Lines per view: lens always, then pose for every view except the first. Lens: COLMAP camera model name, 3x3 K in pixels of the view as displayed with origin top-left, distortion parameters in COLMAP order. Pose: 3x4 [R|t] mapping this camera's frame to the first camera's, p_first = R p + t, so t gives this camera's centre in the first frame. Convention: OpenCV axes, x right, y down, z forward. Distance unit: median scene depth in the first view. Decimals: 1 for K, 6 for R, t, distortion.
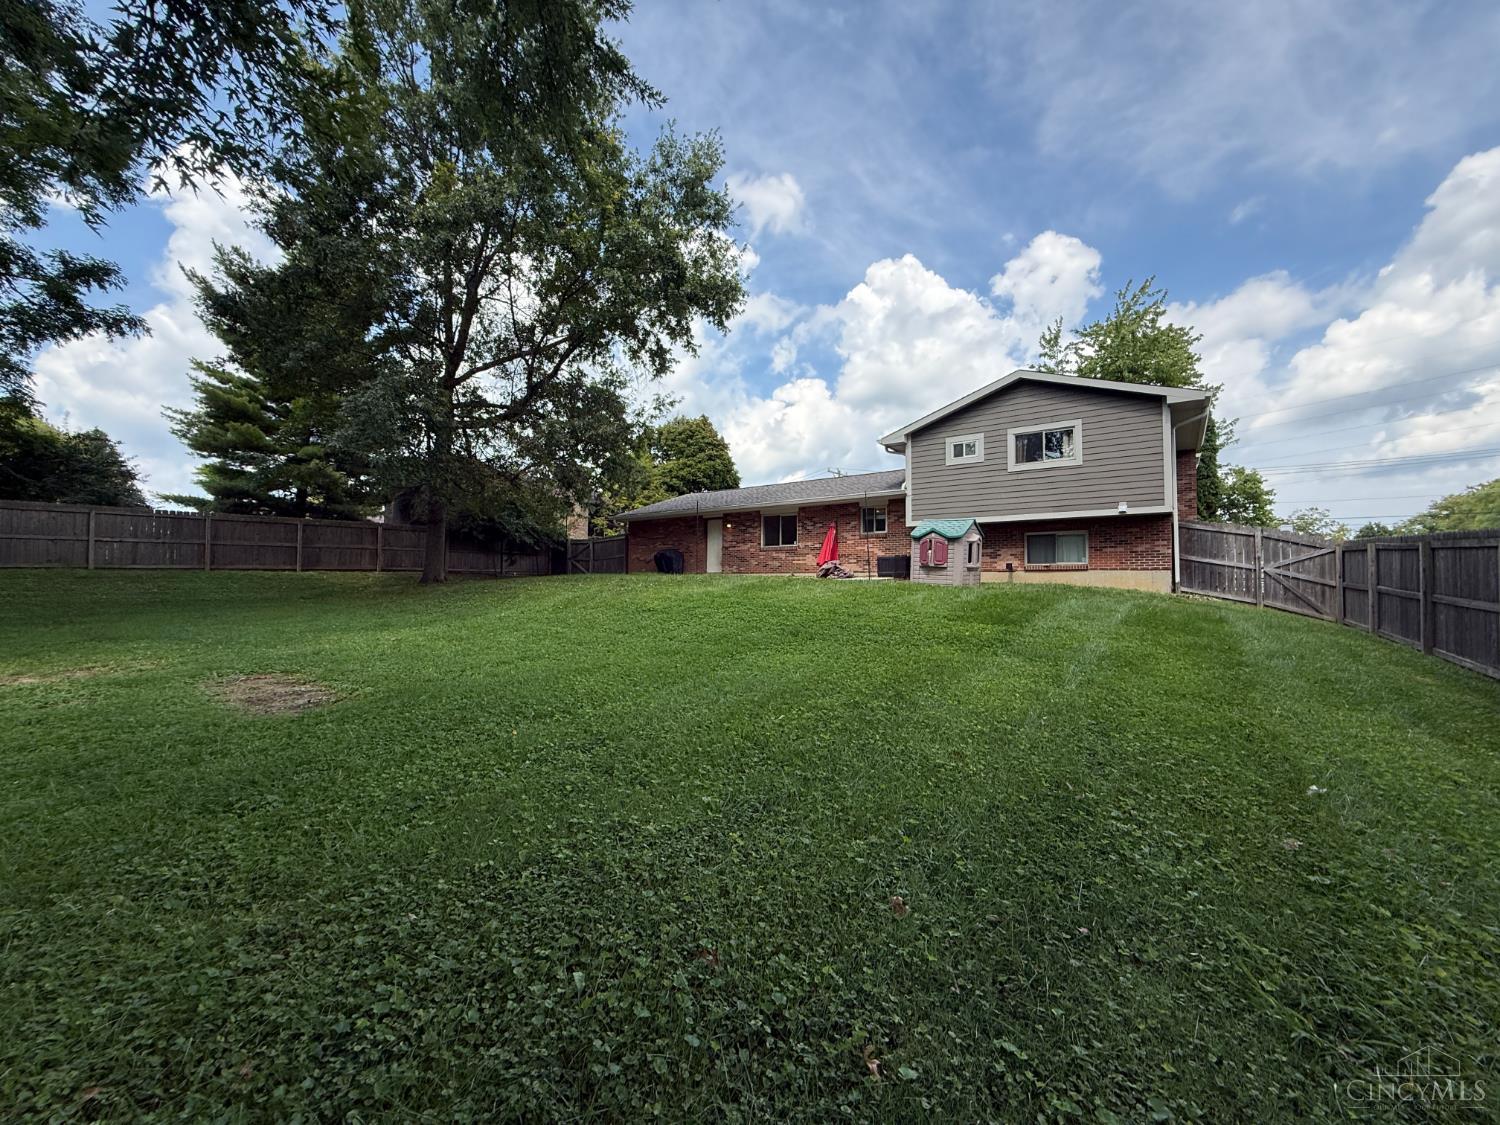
lens RADIAL K [[593.3, 0, 749.8], [0, 593.3, 566.7], [0, 0, 1]] dist [0.001423, -0.000291]
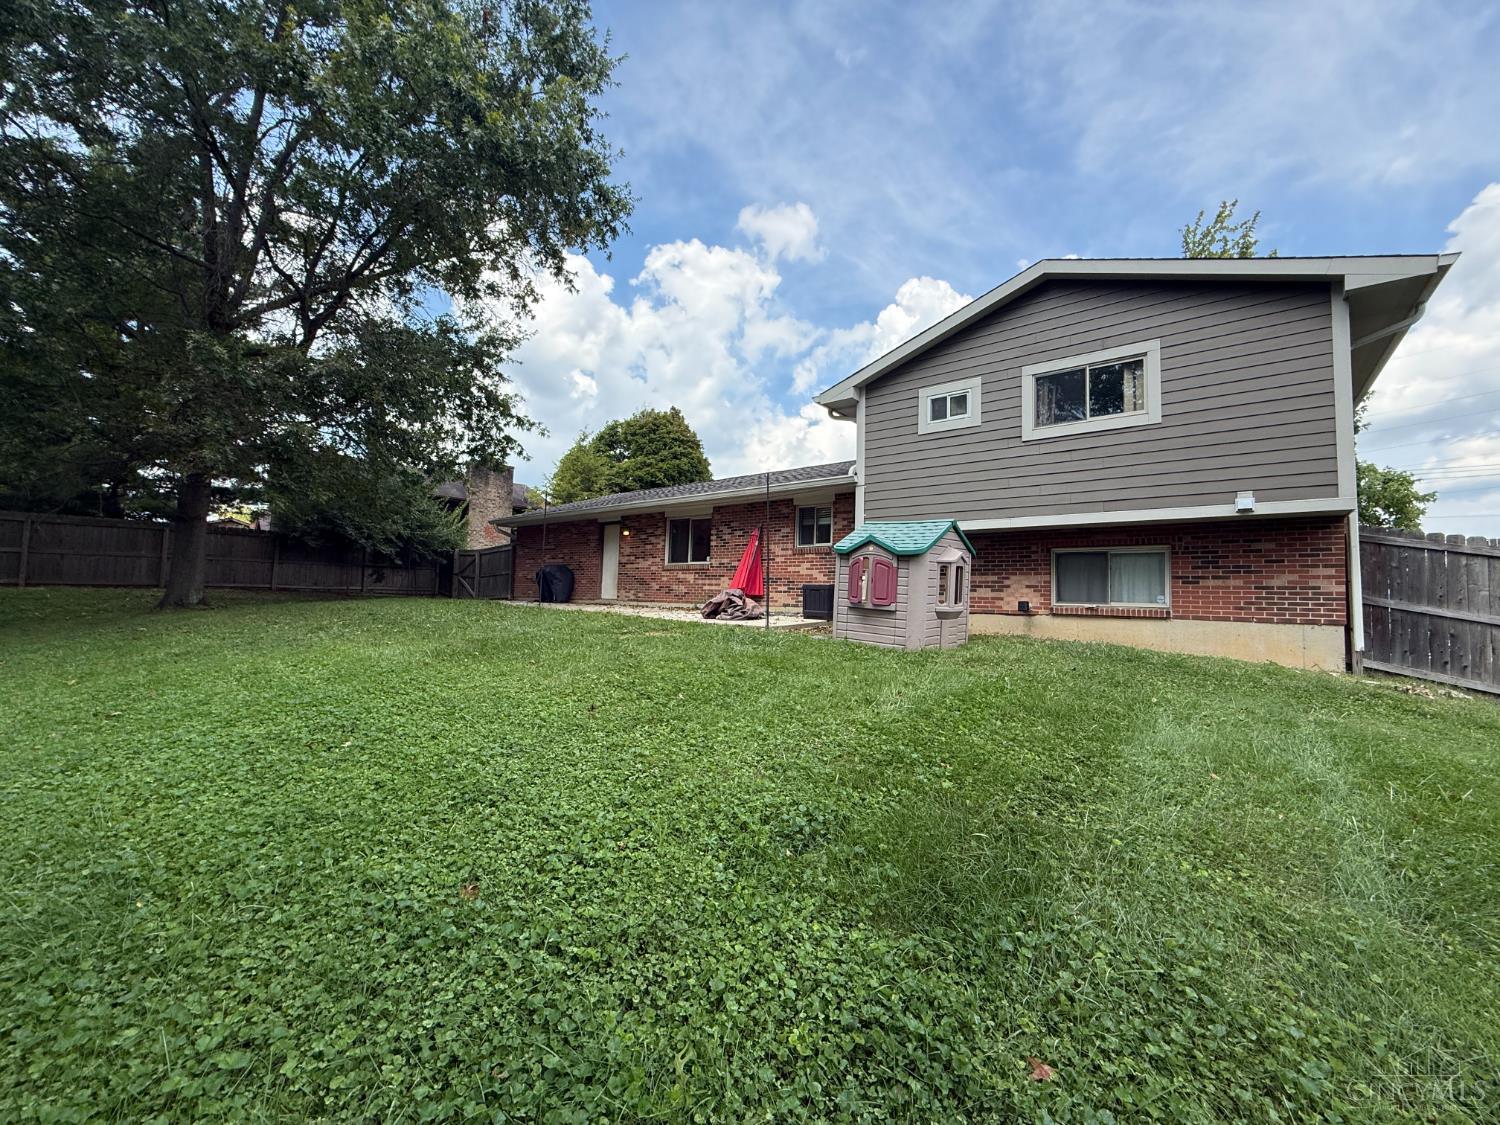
lens RADIAL K [[593.3, 0, 750.6], [0, 593.3, 562.3], [0, 0, 1]] dist [0.001423, -0.000291]
pose [[0.998607, 0.018453, -0.049430, 0.193258], [-0.020103, 0.999250, -0.033084, -0.018266], [0.048783, 0.034031, 0.998230, 0.398644]]
